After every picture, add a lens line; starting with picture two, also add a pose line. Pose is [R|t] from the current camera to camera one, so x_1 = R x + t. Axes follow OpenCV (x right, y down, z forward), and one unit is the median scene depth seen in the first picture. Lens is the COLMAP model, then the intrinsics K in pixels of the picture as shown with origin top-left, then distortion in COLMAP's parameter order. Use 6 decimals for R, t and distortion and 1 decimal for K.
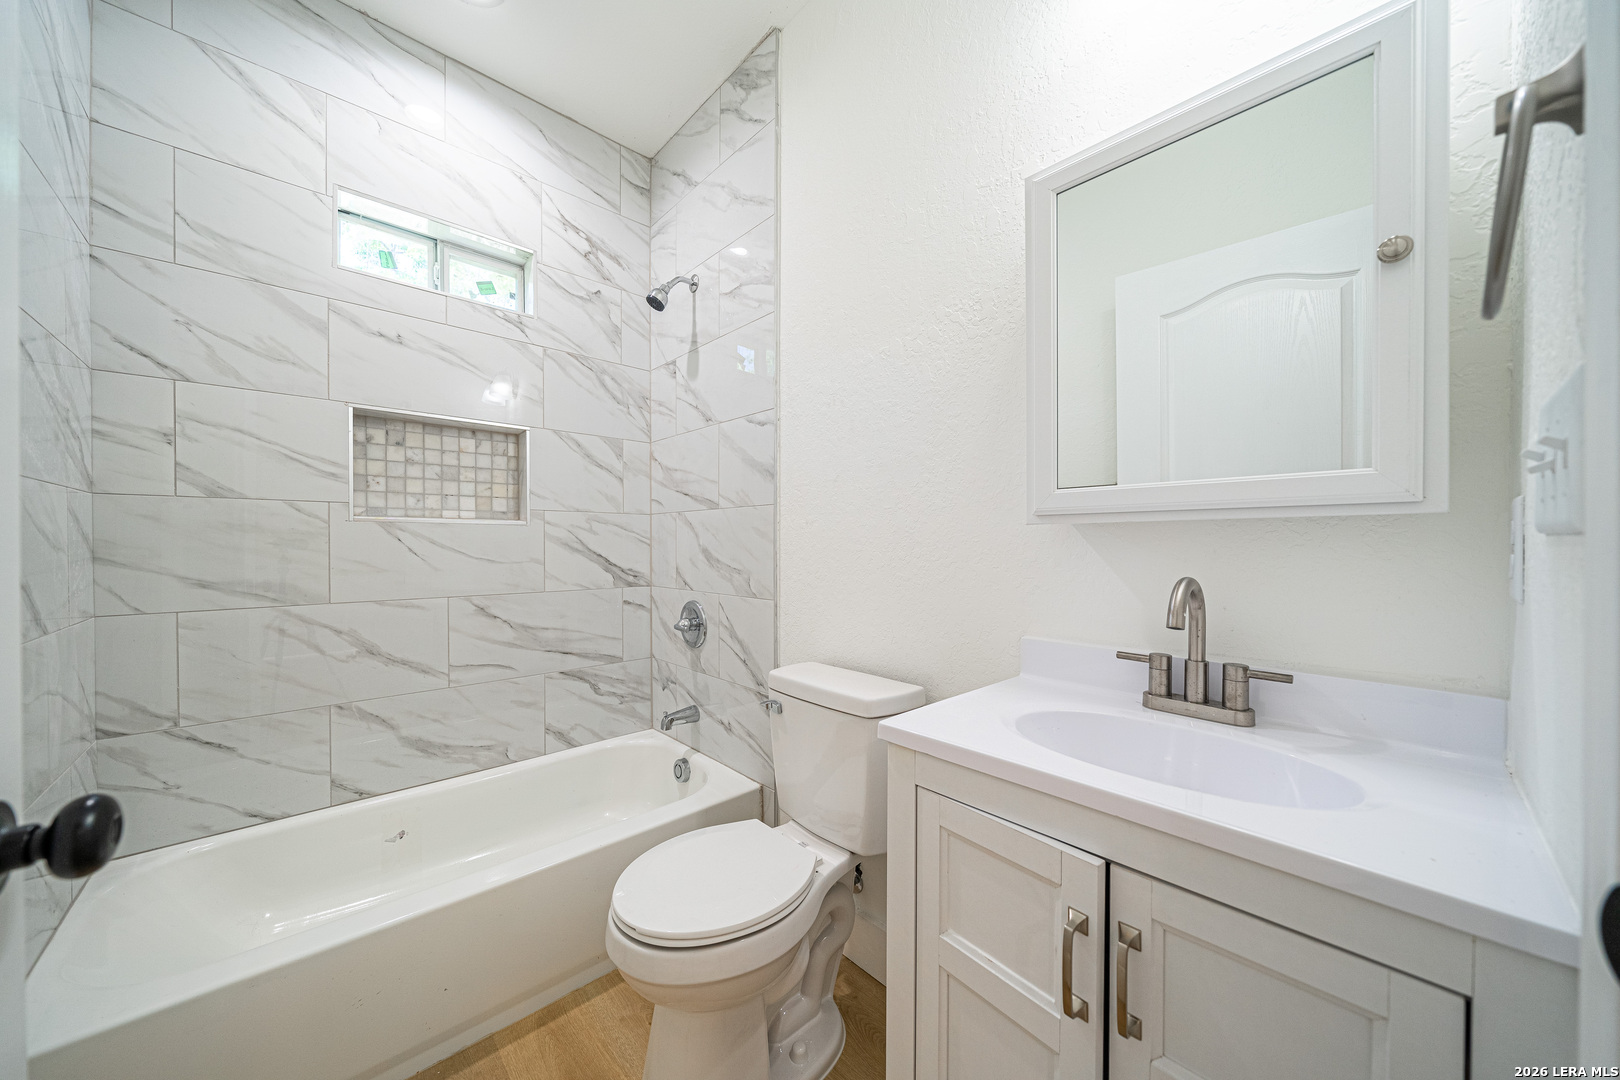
lens RADIAL K [[556.1, 0, 805.4], [0, 556.1, 549.4], [0, 0, 1]] dist [-0.004921, -0.000264]
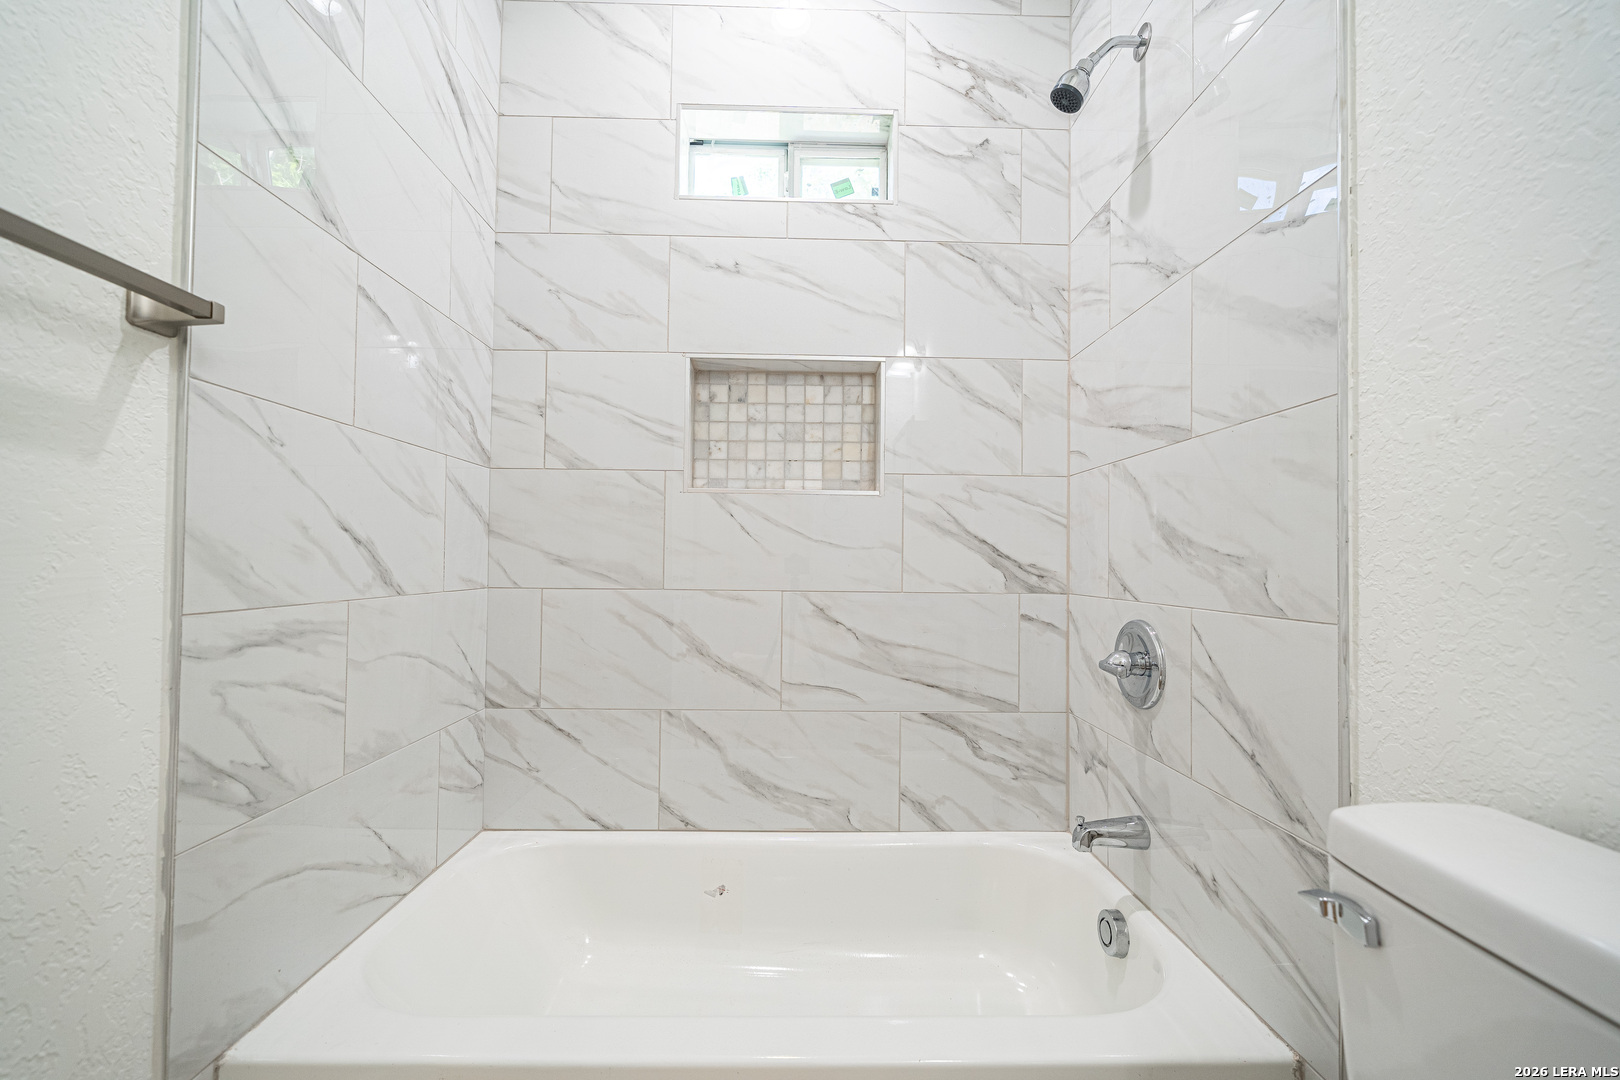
lens RADIAL K [[640.6, 0, 807.3], [0, 640.6, 550.8], [0, 0, 1]] dist [-0.002237, -0.000155]
pose [[0.749688, -0.002931, -0.661785, -0.034123], [-0.018648, 0.999500, -0.025551, 0.050406], [0.661529, 0.031496, 0.749258, 0.344046]]
